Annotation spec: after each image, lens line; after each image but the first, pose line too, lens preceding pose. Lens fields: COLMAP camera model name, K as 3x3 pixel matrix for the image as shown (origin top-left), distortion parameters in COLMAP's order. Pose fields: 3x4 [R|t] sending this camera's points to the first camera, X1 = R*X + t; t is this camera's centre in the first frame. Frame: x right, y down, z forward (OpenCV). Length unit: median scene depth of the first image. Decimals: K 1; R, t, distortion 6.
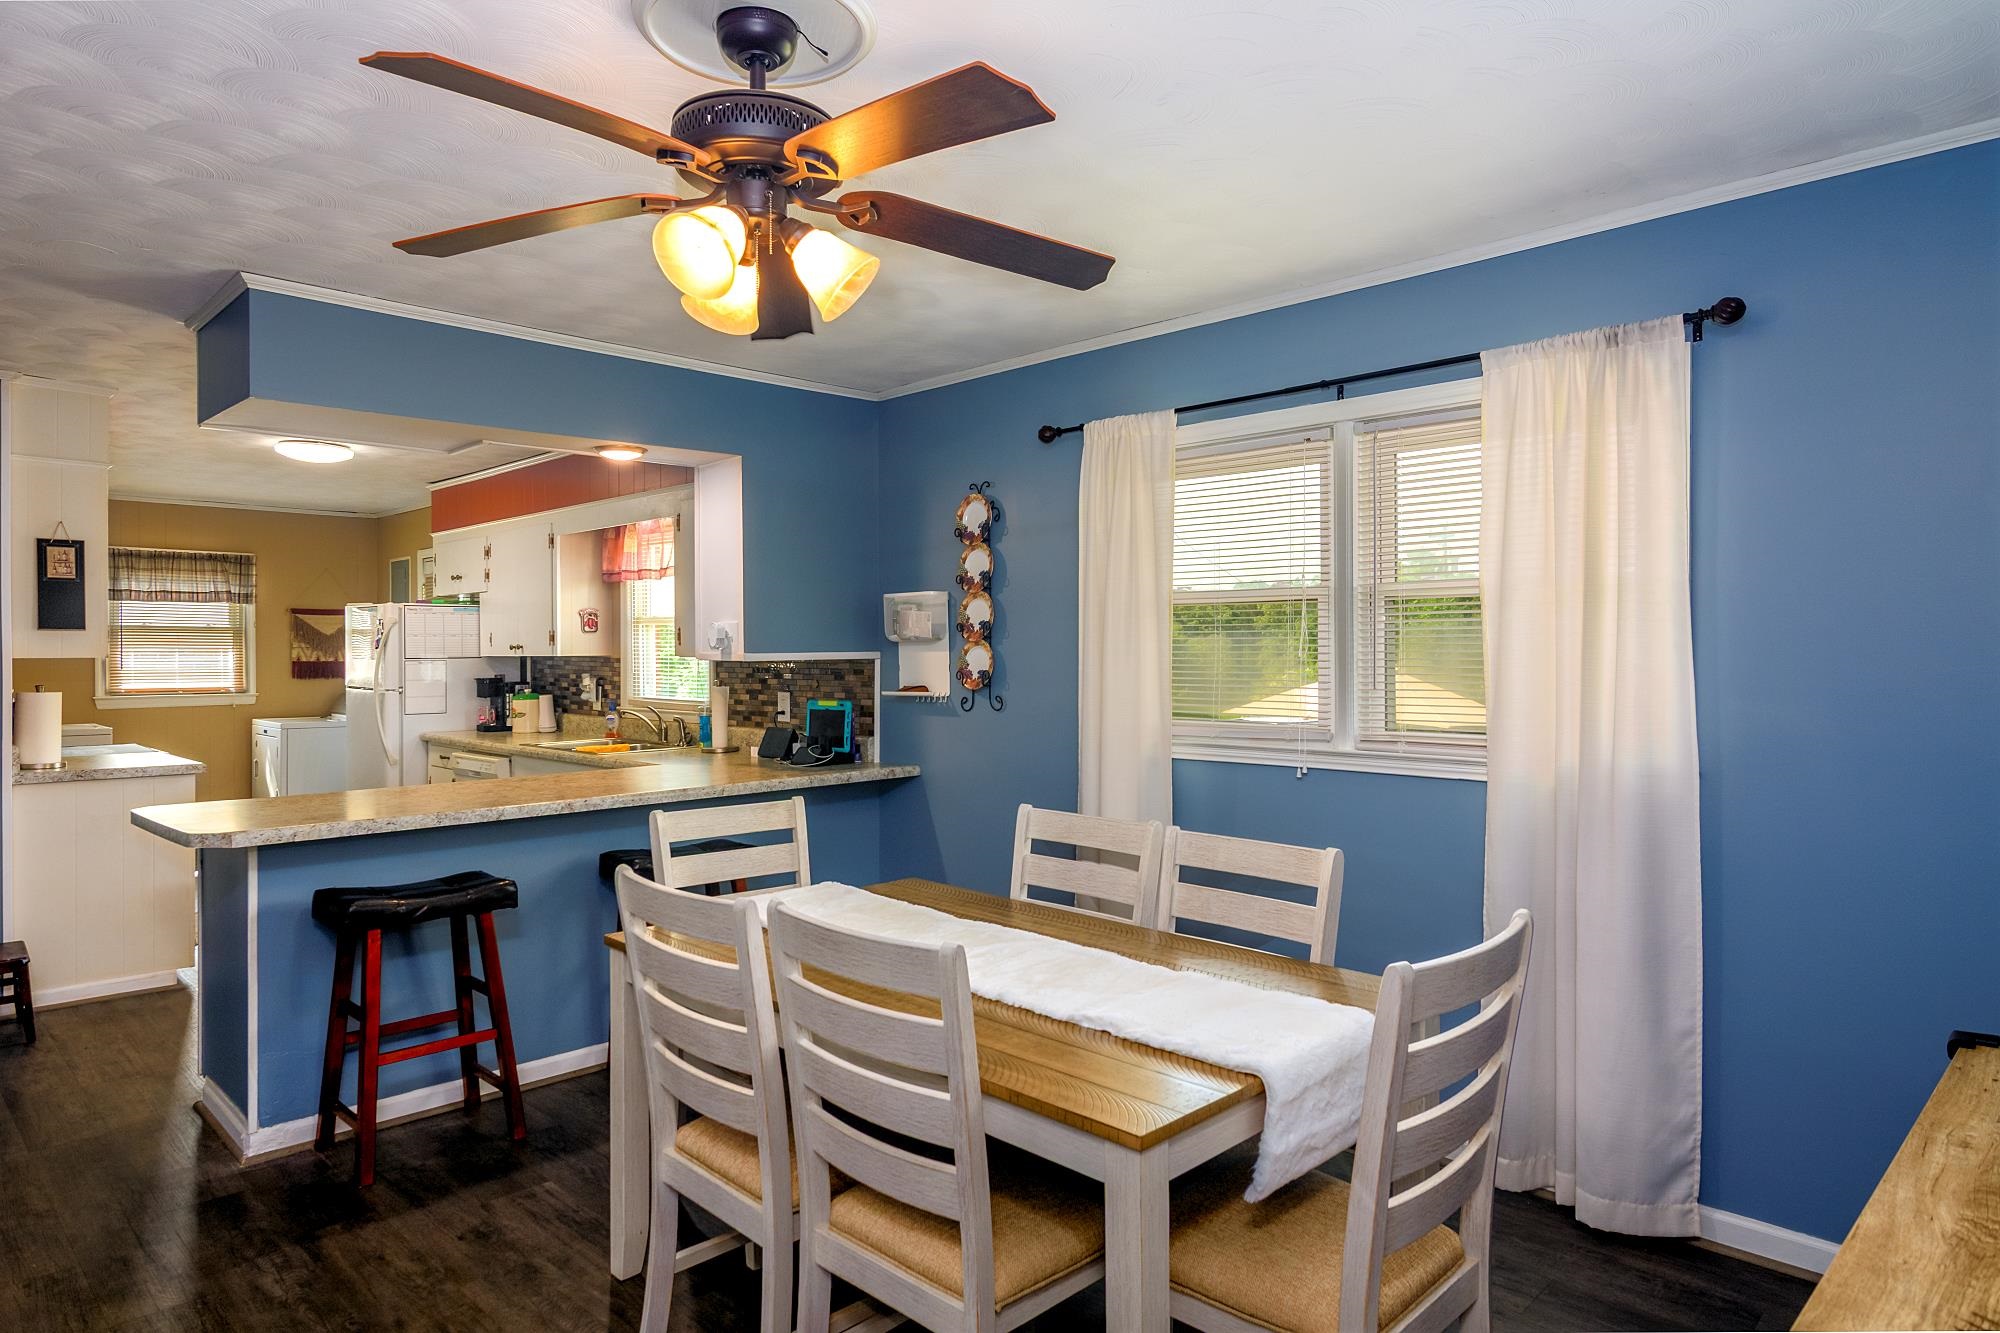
lens RADIAL K [[1201.8, 0, 984.4], [0, 1201.8, 661.2], [0, 0, 1]] dist [-0.002009, -0.000908]
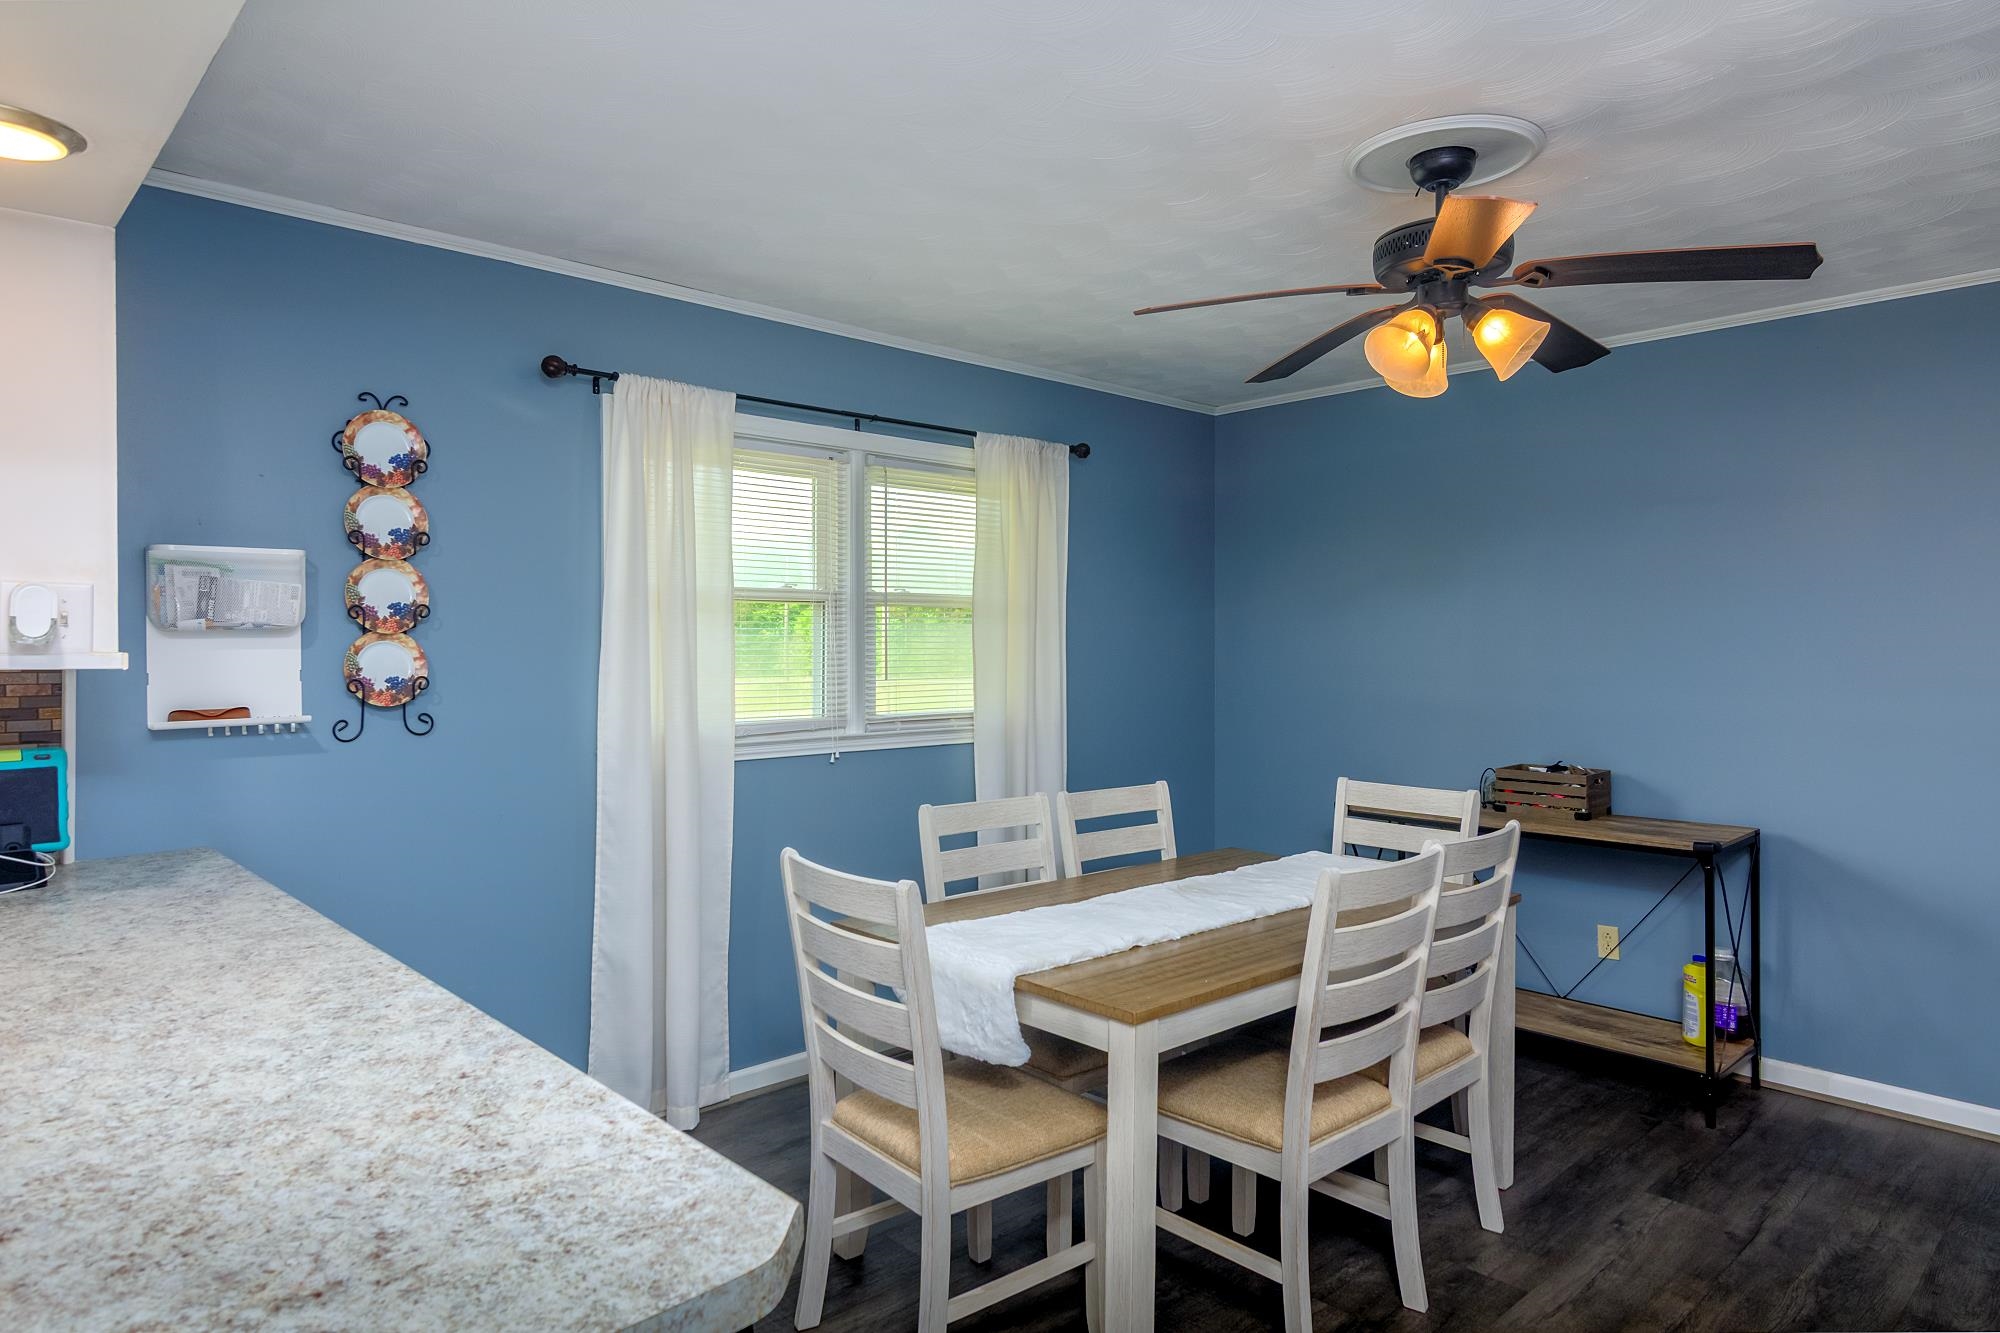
lens RADIAL K [[1201.8, 0, 994.6], [0, 1201.8, 664.5], [0, 0, 1]] dist [-0.002009, -0.000908]
pose [[0.023744, -0.014739, 0.999609, -0.793422], [0.007302, 0.999867, 0.014569, -0.007873], [-0.999691, 0.006954, 0.023848, 0.775492]]
